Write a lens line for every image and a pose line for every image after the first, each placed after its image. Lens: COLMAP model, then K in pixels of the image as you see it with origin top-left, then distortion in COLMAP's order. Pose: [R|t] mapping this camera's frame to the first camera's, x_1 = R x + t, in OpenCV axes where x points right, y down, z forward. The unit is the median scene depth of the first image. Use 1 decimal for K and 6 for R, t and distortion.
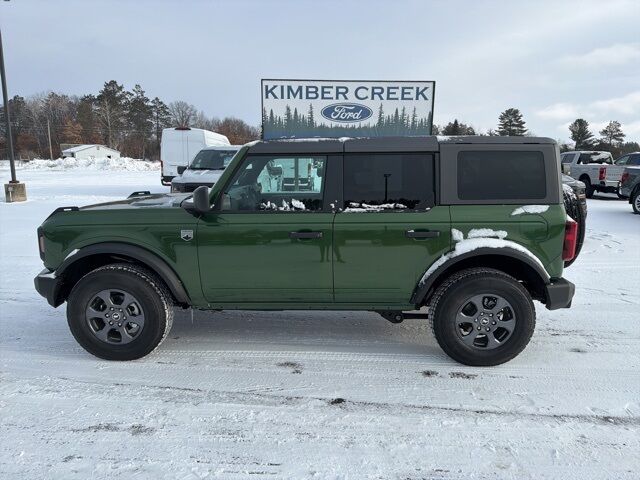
lens RADIAL K [[445.6, 0, 320.0], [0, 445.6, 240.0], [0, 0, 1]] dist [0.056571, -0.066203]
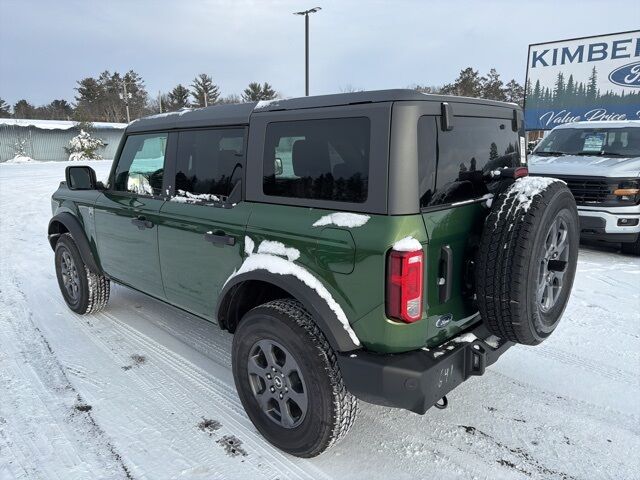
lens RADIAL K [[445.6, 0, 320.0], [0, 445.6, 240.0], [0, 0, 1]] dist [0.056571, -0.066203]
pose [[0.738265, 0.127971, -0.662260, 0.182585], [-0.107046, 0.991623, 0.072284, -0.017636], [0.665963, 0.017527, 0.745779, 0.122339]]
